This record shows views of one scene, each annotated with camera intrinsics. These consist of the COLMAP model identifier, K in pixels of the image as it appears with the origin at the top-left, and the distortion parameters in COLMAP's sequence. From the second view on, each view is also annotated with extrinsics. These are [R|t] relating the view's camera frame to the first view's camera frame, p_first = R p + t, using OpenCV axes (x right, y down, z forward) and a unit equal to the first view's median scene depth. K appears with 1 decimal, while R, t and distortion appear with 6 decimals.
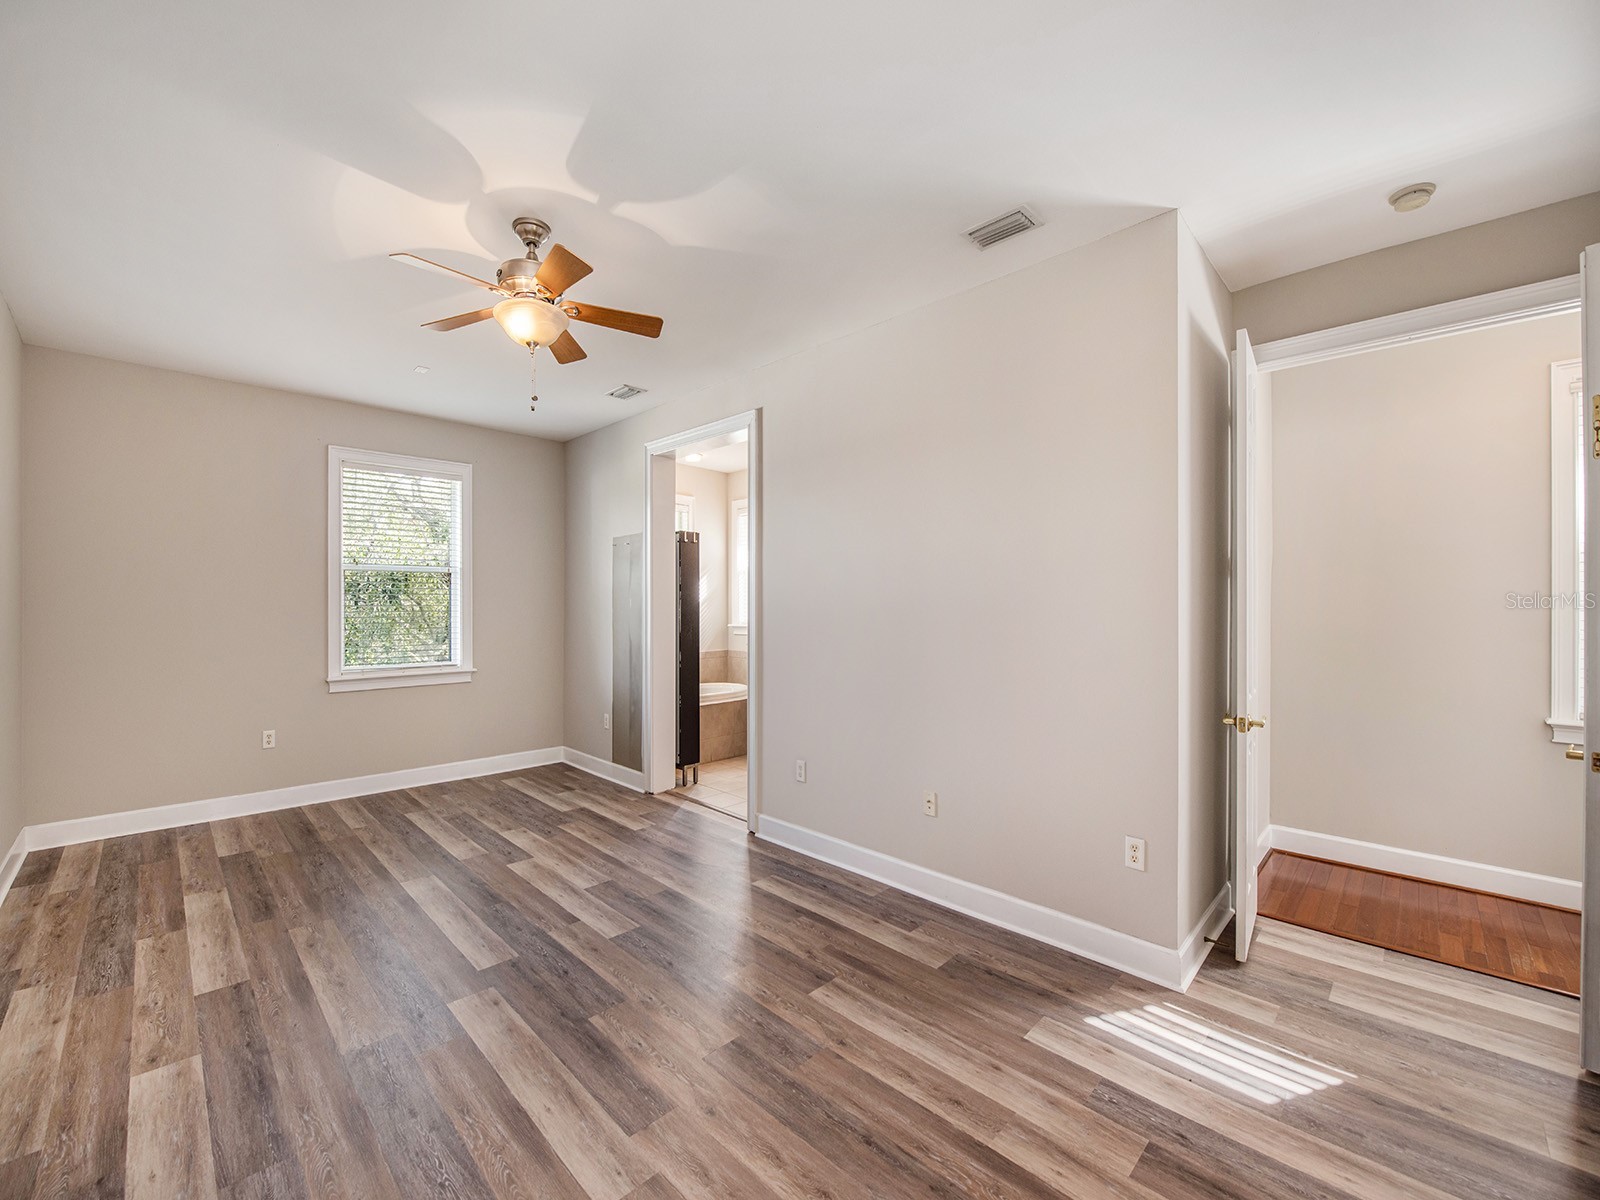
lens RADIAL K [[654.4, 0, 793.8], [0, 654.4, 602.5], [0, 0, 1]] dist [-0.014917, 0.000329]
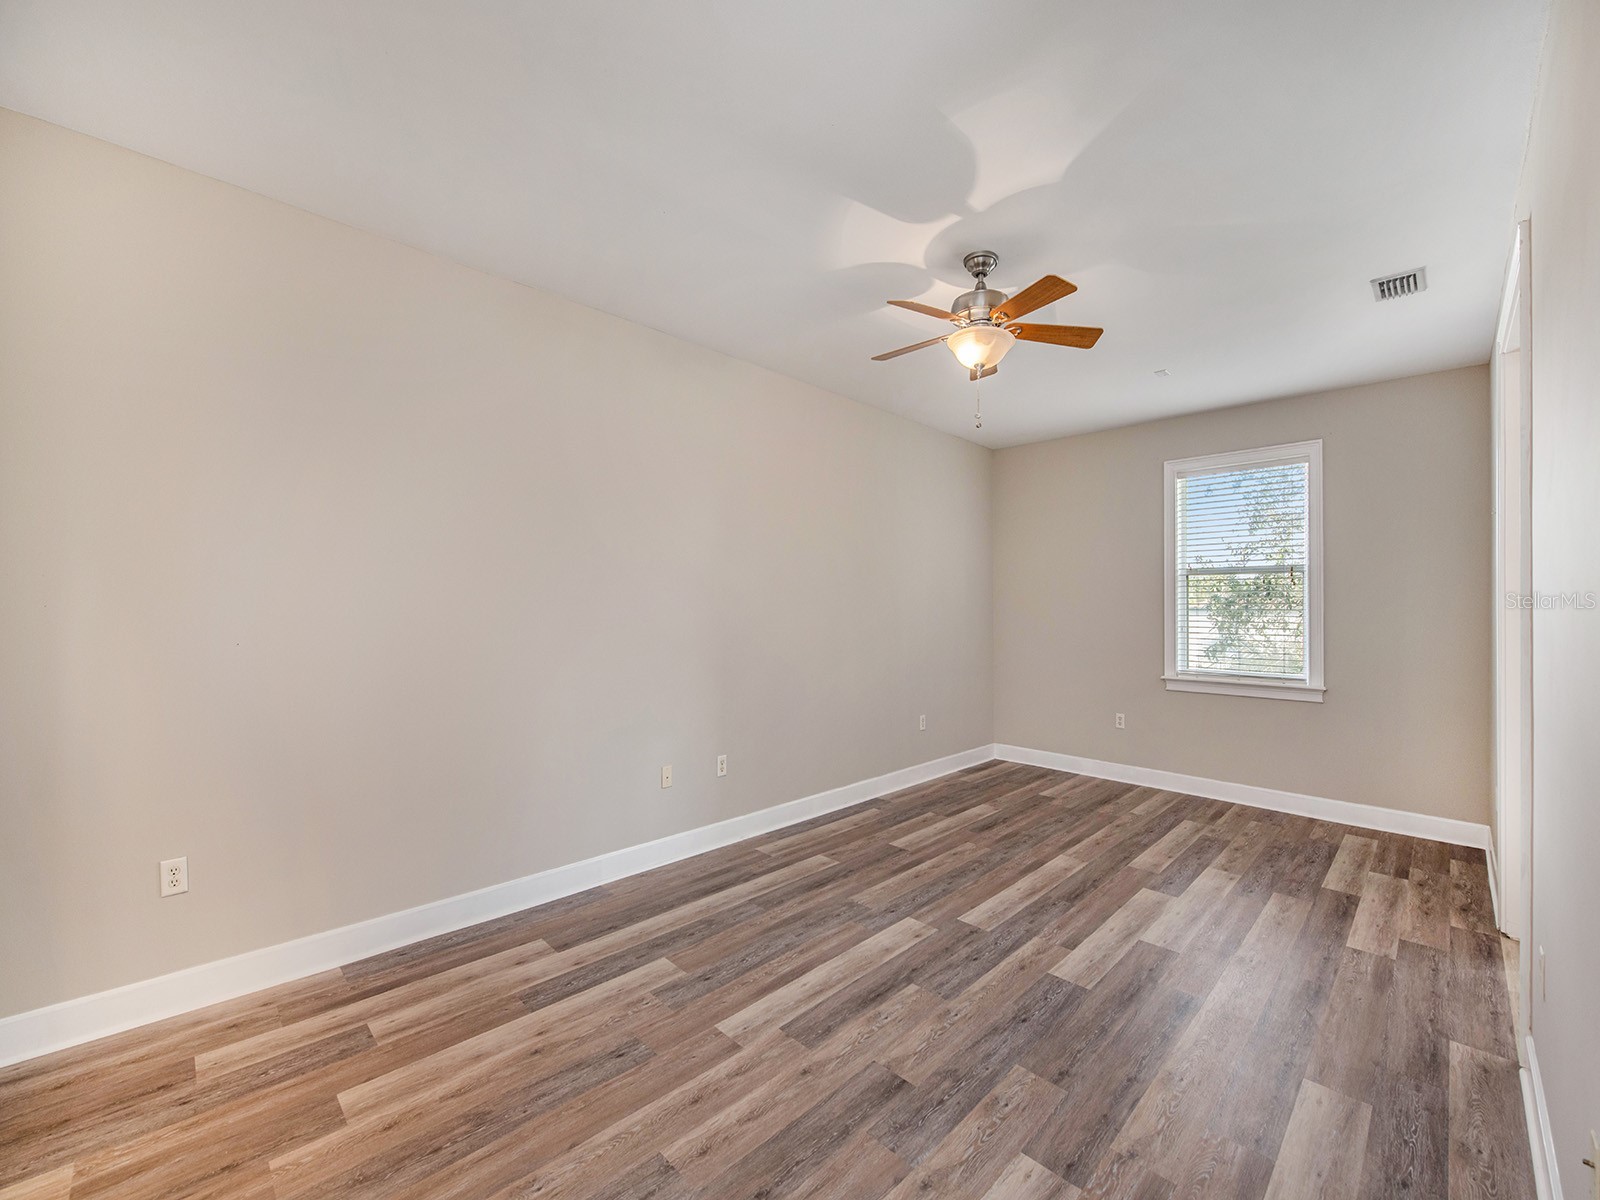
lens RADIAL K [[654.4, 0, 793.8], [0, 654.4, 602.5], [0, 0, 1]] dist [-0.014917, 0.000329]
pose [[-0.012470, -0.007870, -0.999891, 0.581048], [-0.002475, 0.999966, -0.007839, 0.004741], [0.999919, 0.002377, -0.012489, 0.597282]]
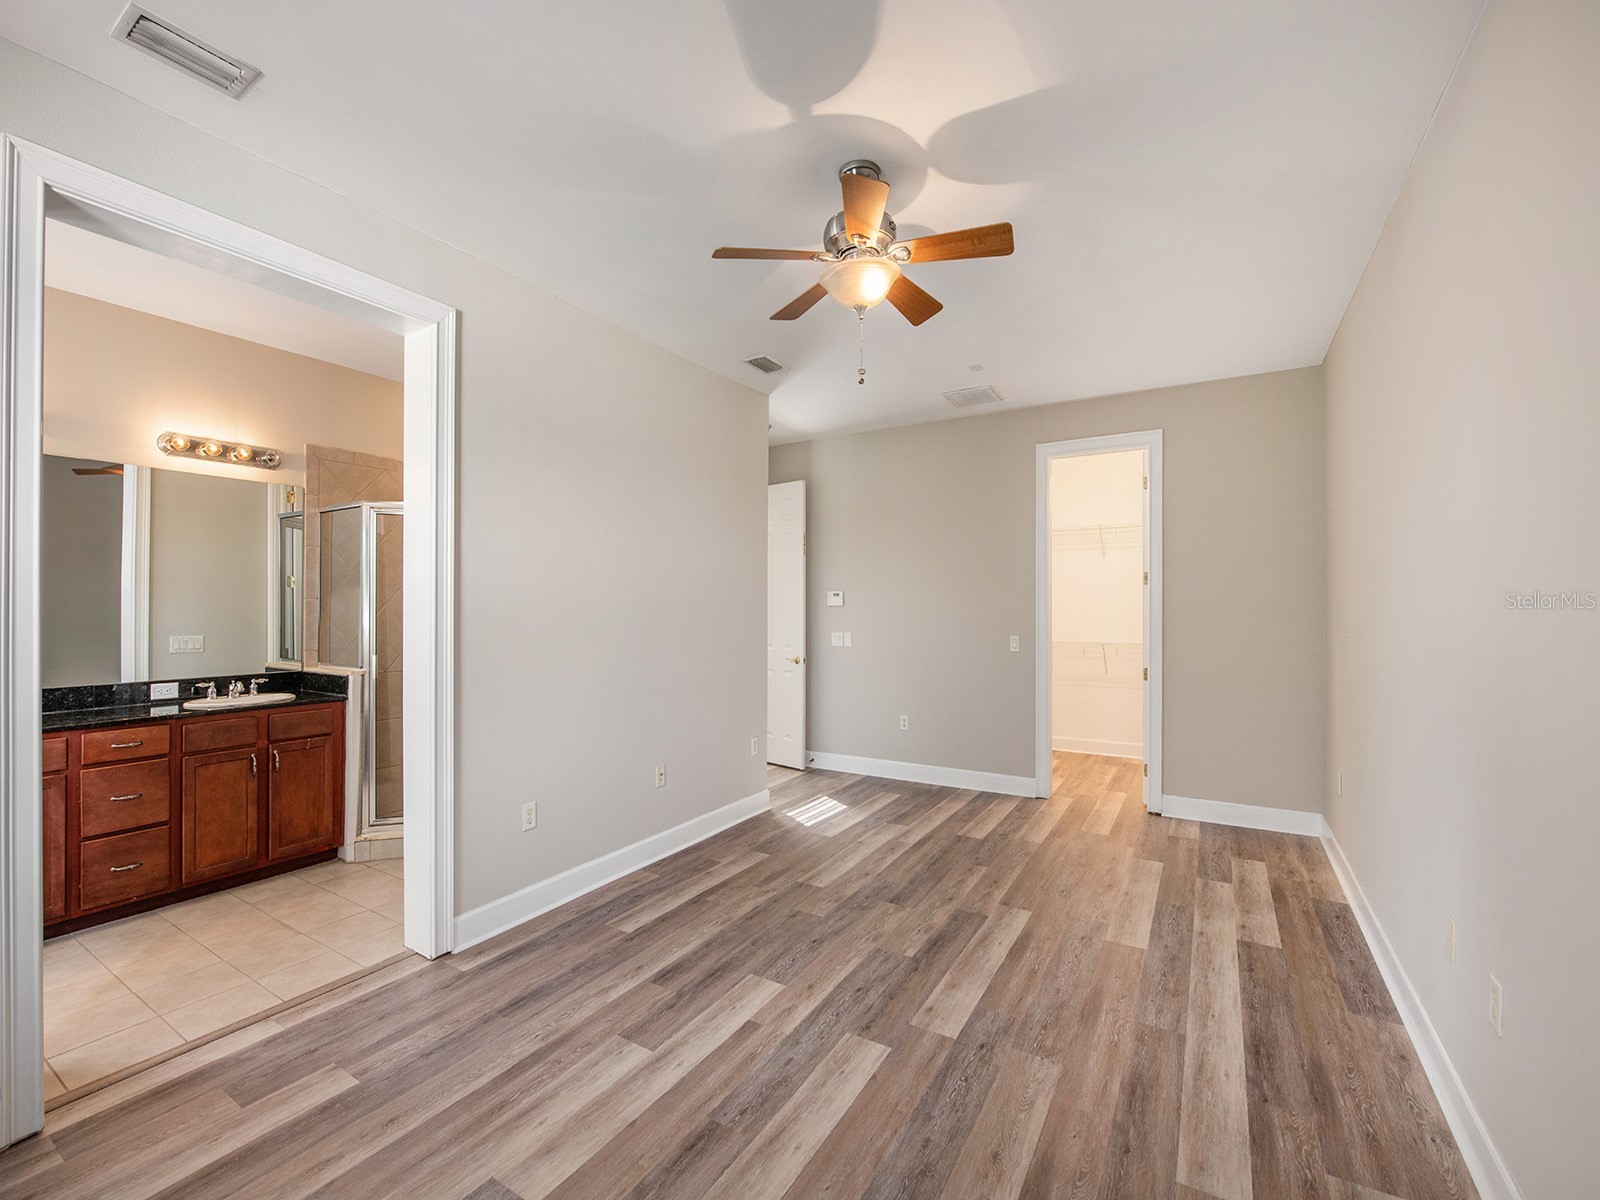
lens RADIAL K [[683.0, 0, 804.5], [0, 683.0, 601.6], [0, 0, 1]] dist [-0.003937, -0.000672]
pose [[-0.244357, 0.005730, 0.969668, -1.081967], [-0.006184, 0.999953, -0.007467, 0.005830], [-0.969666, -0.007821, -0.244310, 1.099559]]
